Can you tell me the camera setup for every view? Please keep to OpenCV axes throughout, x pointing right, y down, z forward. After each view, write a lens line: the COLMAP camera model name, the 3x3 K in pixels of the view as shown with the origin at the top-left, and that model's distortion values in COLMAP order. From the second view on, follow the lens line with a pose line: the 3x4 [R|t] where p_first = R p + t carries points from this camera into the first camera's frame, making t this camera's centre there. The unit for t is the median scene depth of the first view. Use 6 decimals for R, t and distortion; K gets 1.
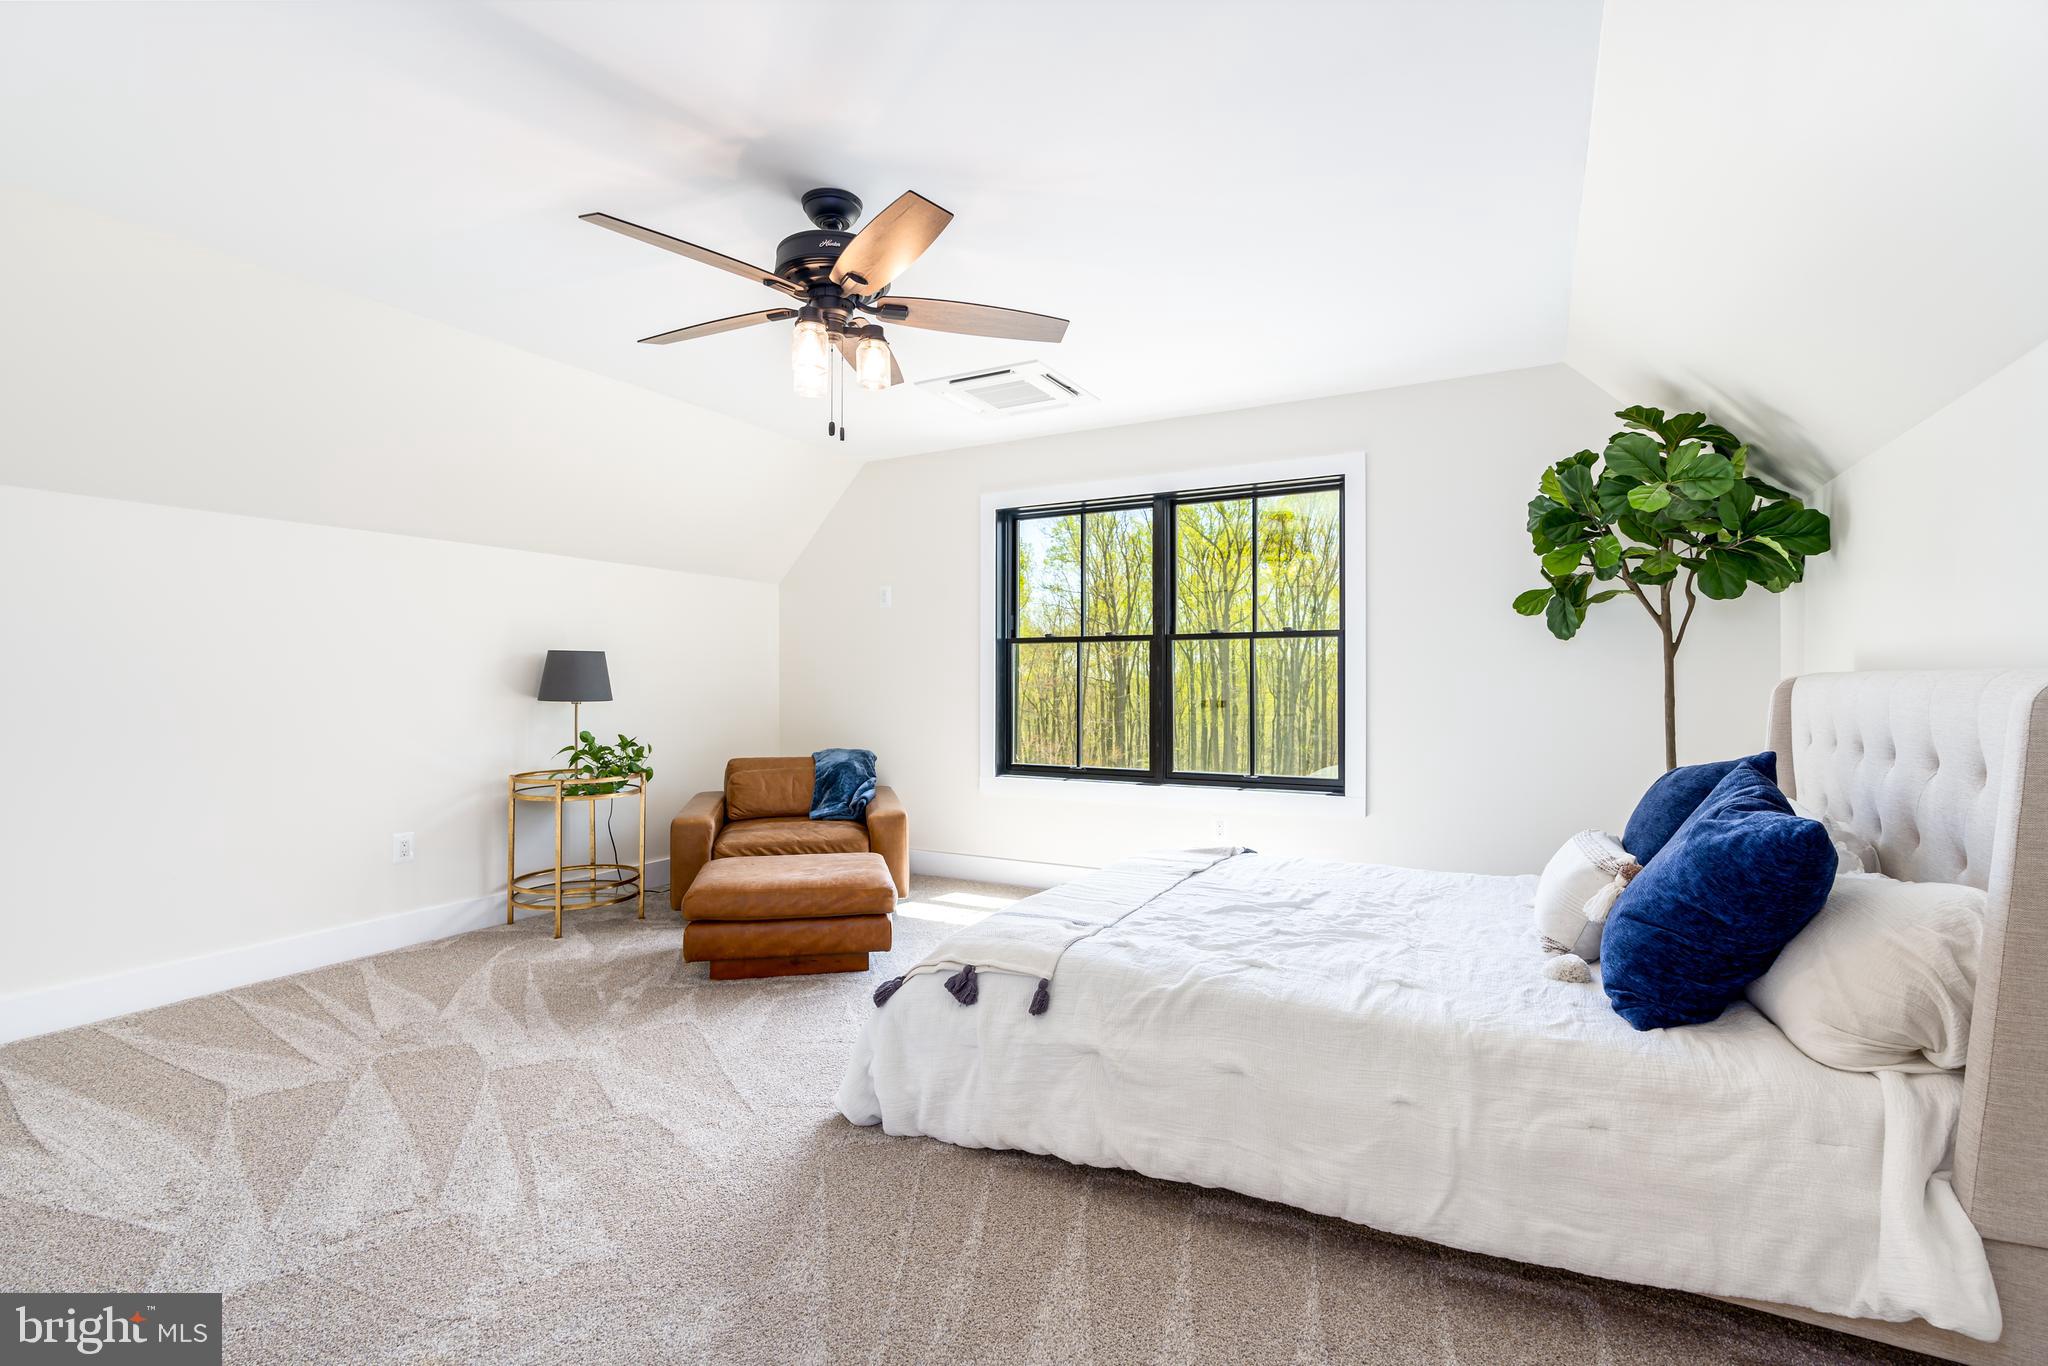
lens RADIAL K [[928.9, 0, 1016.0], [0, 928.9, 675.6], [0, 0, 1]] dist [-0.010014, 0.000035]
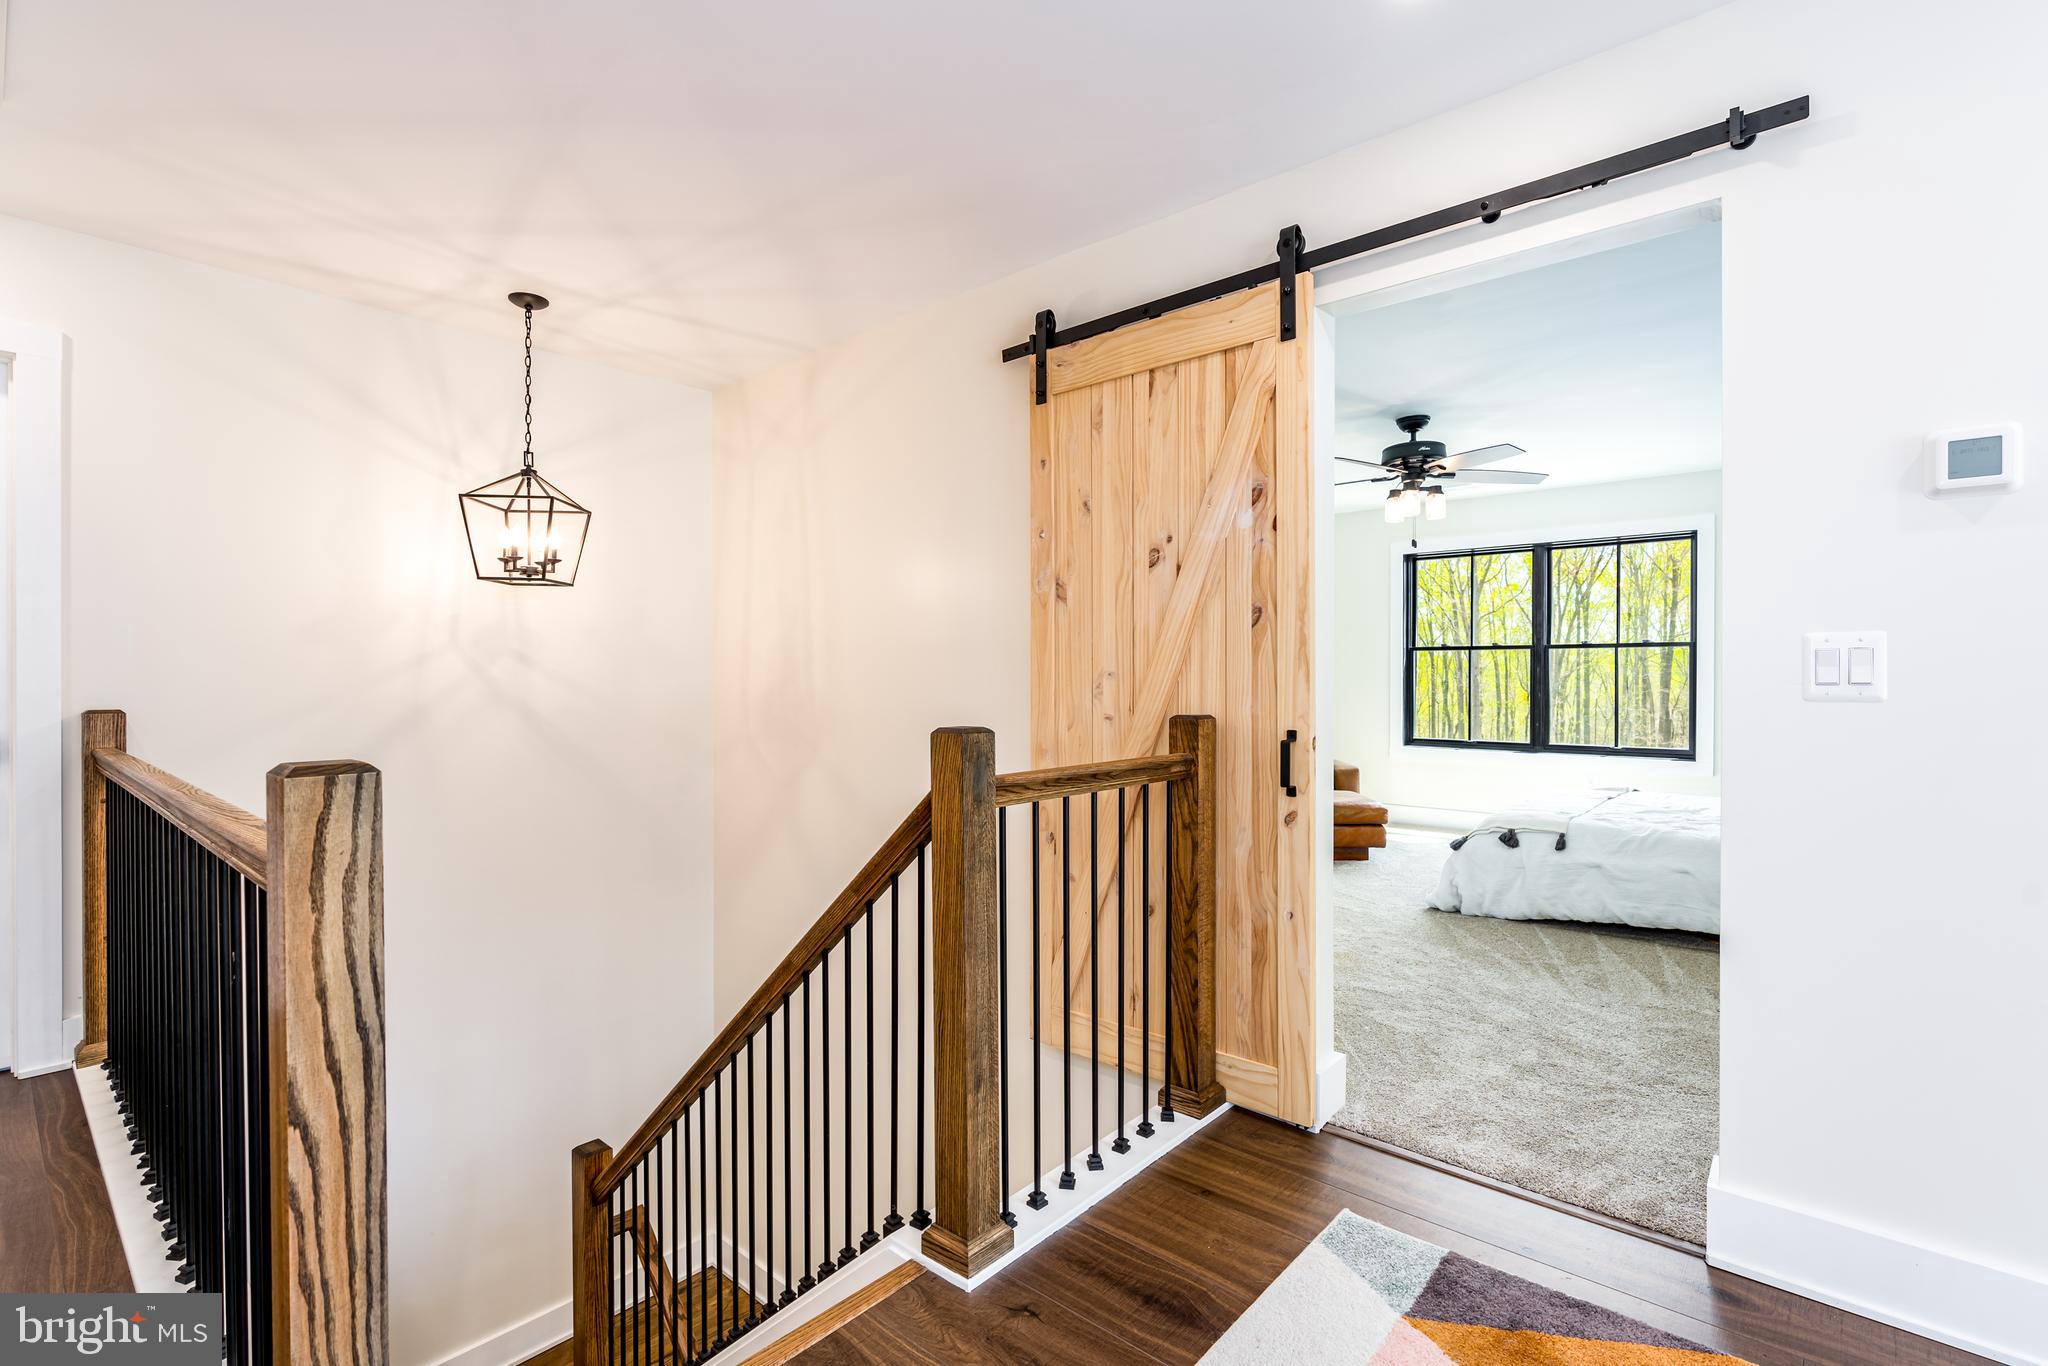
lens RADIAL K [[927.8, 0, 1024.0], [0, 927.8, 683.0], [0, 0, 1]] dist [-0.004214, -0.000091]
pose [[0.975816, 0.000765, -0.218591, -0.431948], [0.002314, 0.999902, 0.013828, -0.012542], [0.218580, -0.014000, 0.975719, -0.763059]]
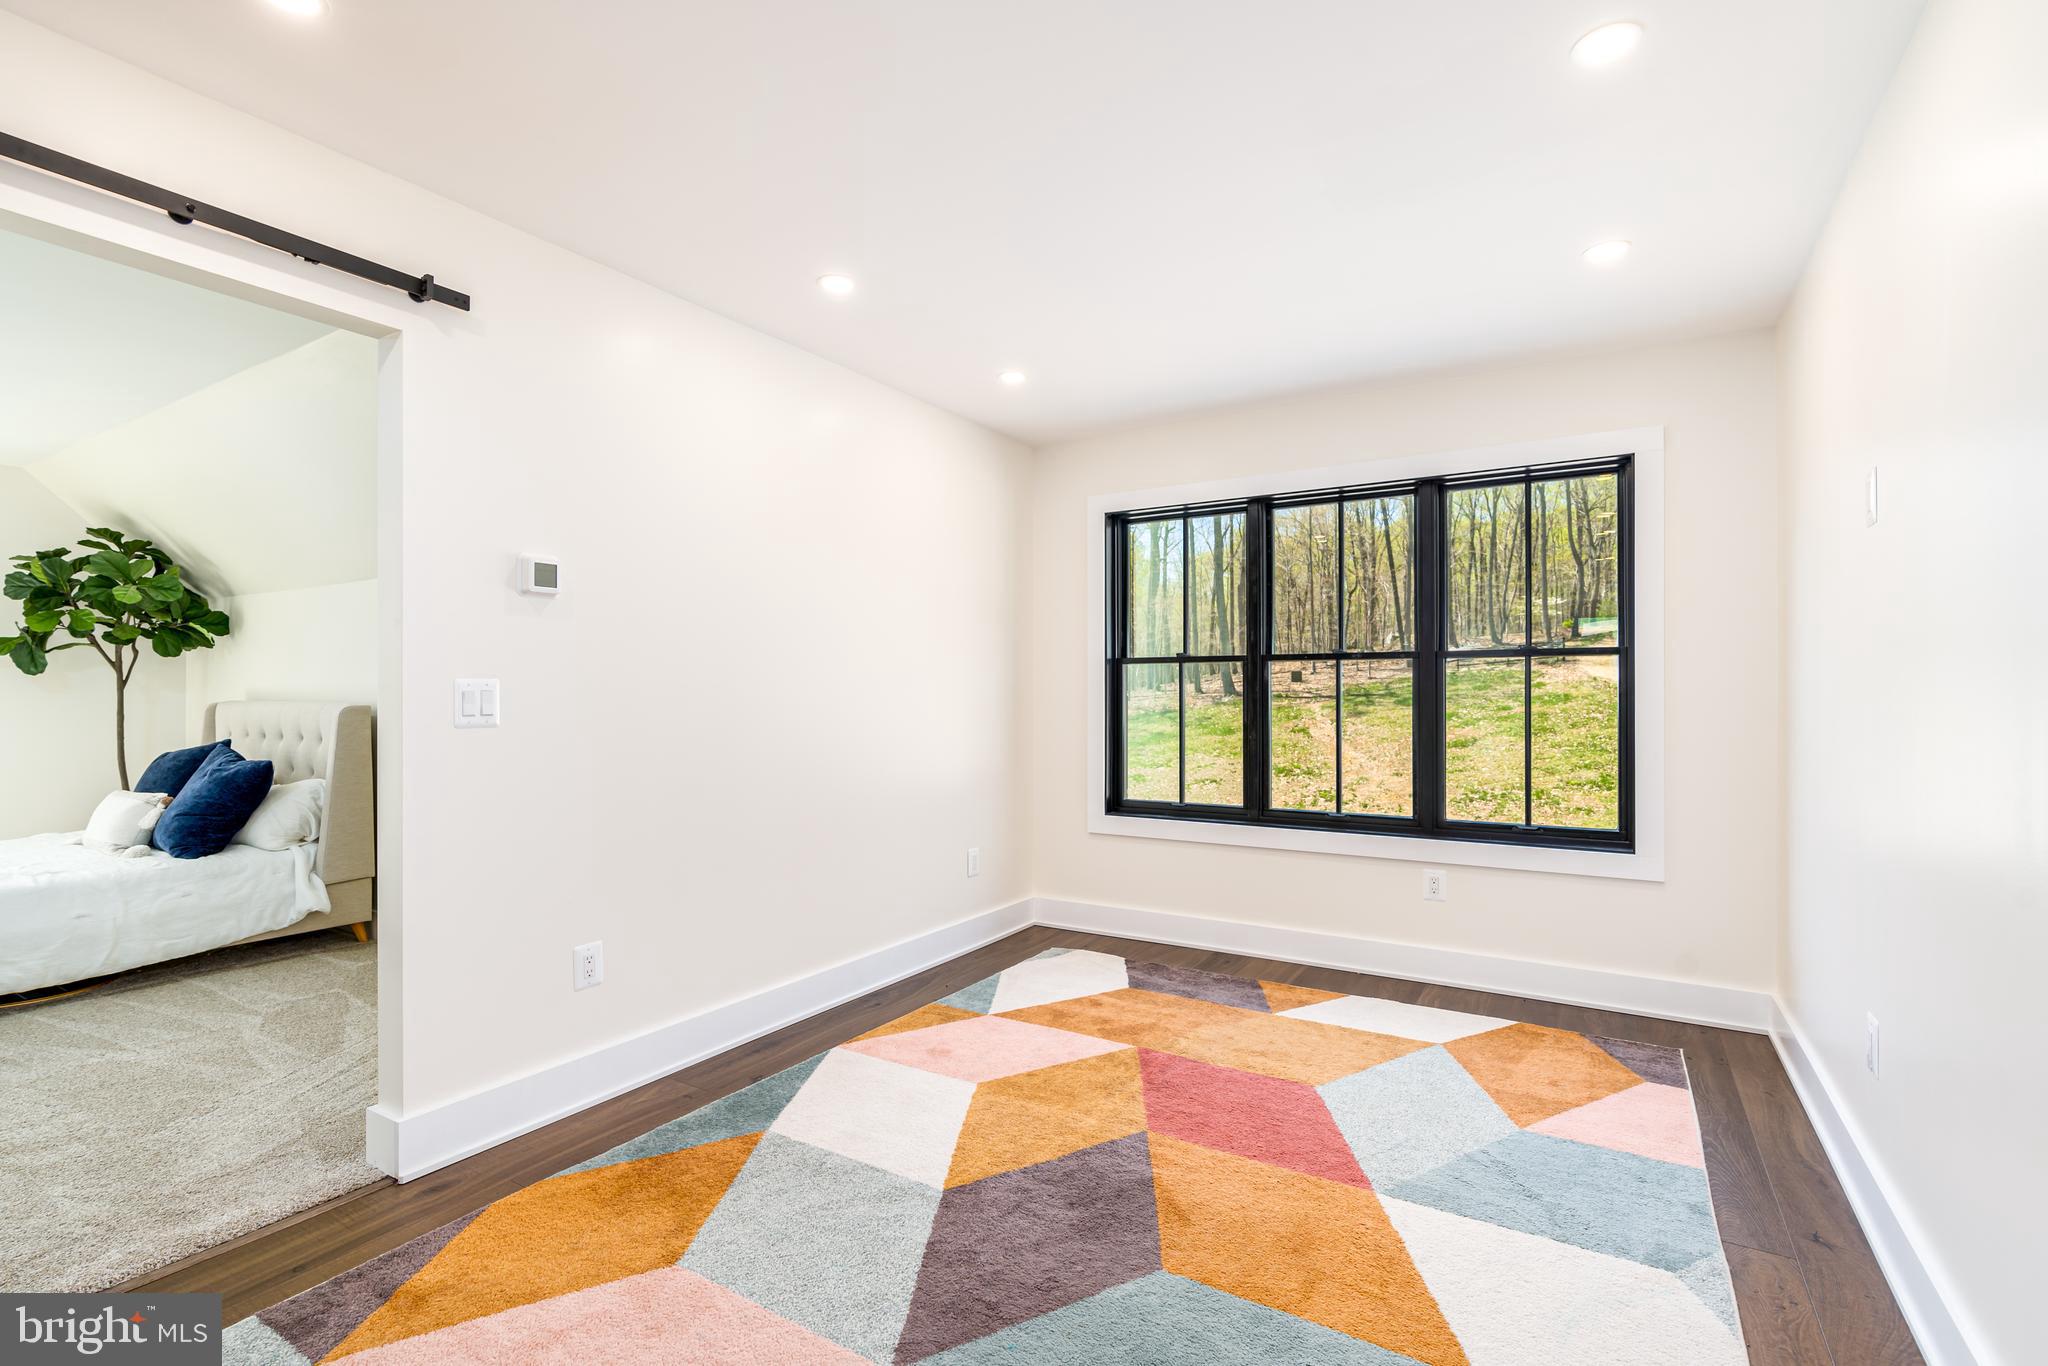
lens RADIAL K [[937.9, 0, 1034.9], [0, 937.9, 702.0], [0, 0, 1]] dist [-0.004131, 0.000272]
pose [[0.052799, -0.008000, 0.998573, -0.816965], [-0.007195, 0.999939, 0.008391, -0.023658], [-0.998579, -0.007627, 0.052739, -0.646109]]
